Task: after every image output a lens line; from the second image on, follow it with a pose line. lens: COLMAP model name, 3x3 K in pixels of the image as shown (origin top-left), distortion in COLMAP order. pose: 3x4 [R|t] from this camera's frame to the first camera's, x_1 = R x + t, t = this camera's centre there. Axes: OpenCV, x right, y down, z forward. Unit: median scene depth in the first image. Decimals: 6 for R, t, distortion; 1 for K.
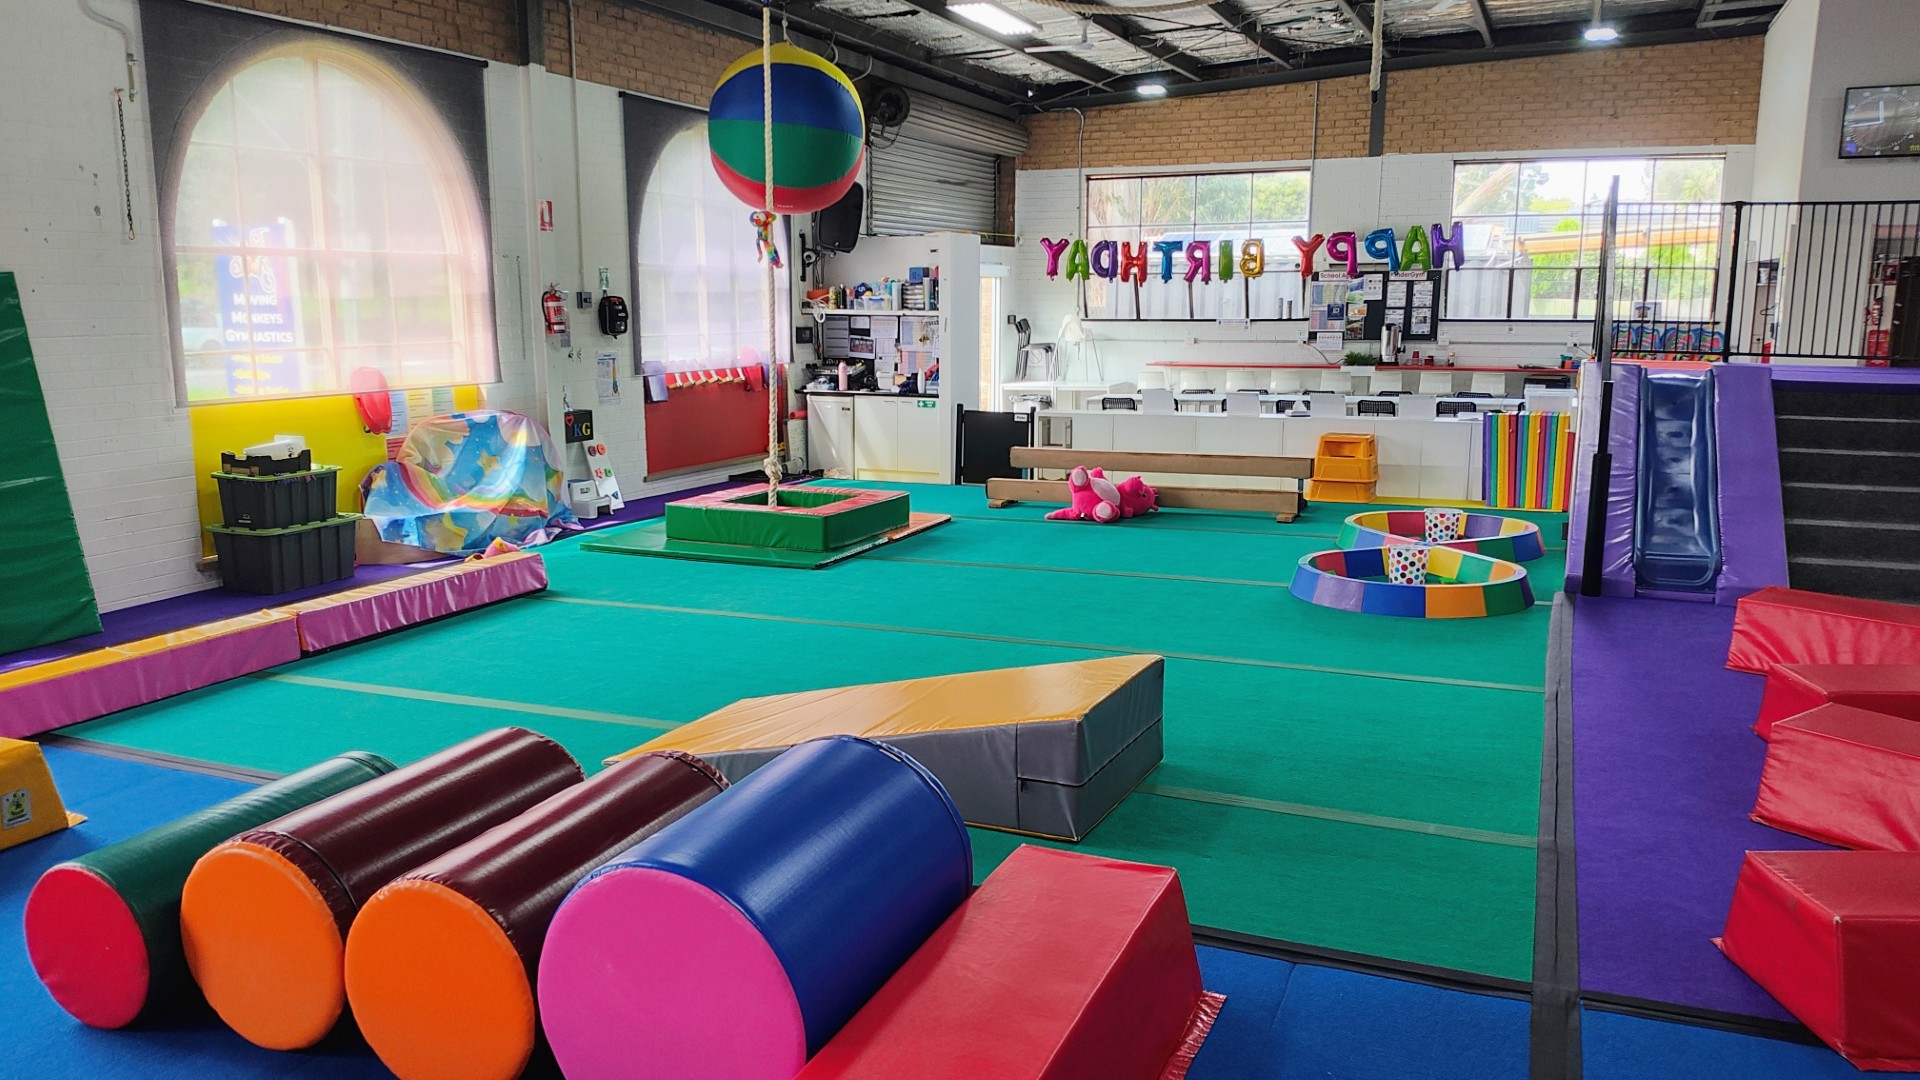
lens RADIAL K [[1430.2, 0, 949.0], [0, 1430.2, 544.5], [0, 0, 1]] dist [0.023494, -0.058109]
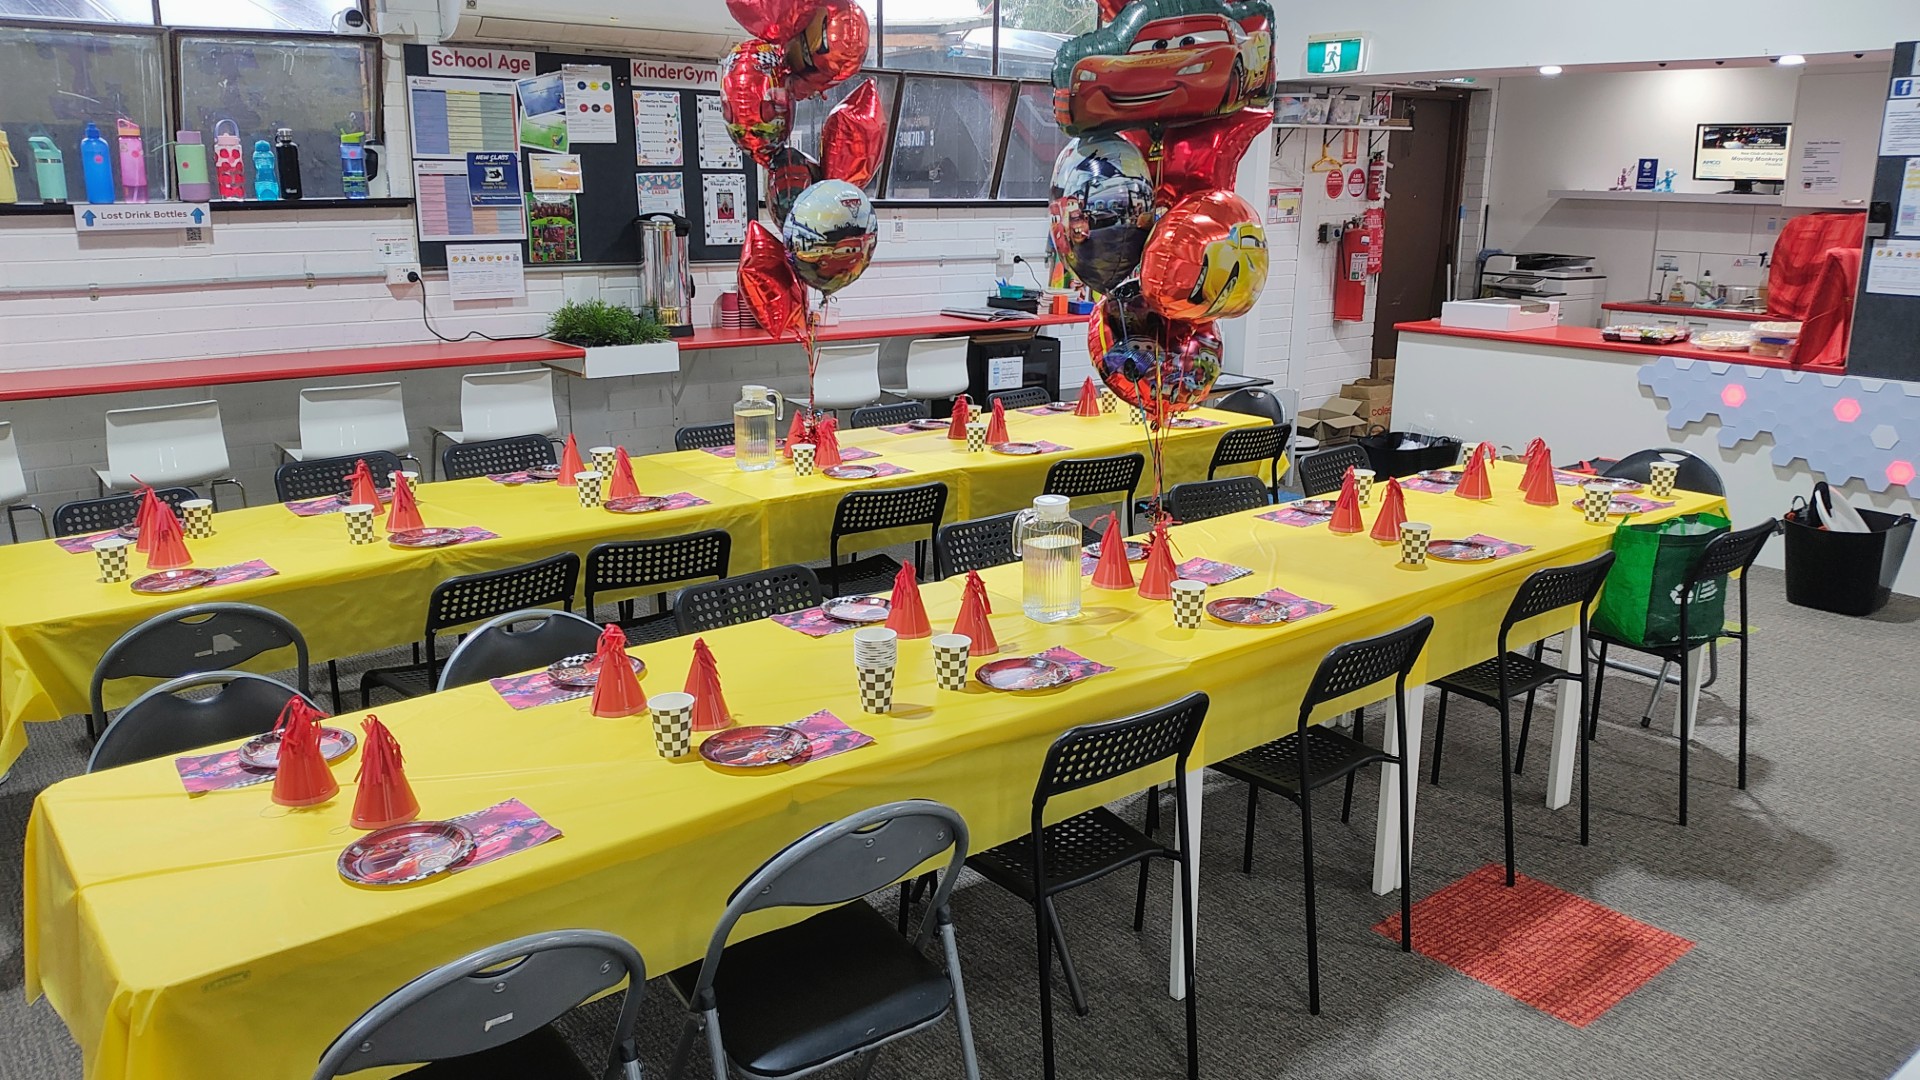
lens RADIAL K [[1430.2, 0, 960.4], [0, 1430.2, 537.6], [0, 0, 1]] dist [0.023494, -0.058109]
pose [[0.470241, -0.205923, 0.858178, 0.032521], [0.139239, 0.977530, 0.158266, -0.145950], [-0.871485, 0.045069, 0.488347, 0.918696]]
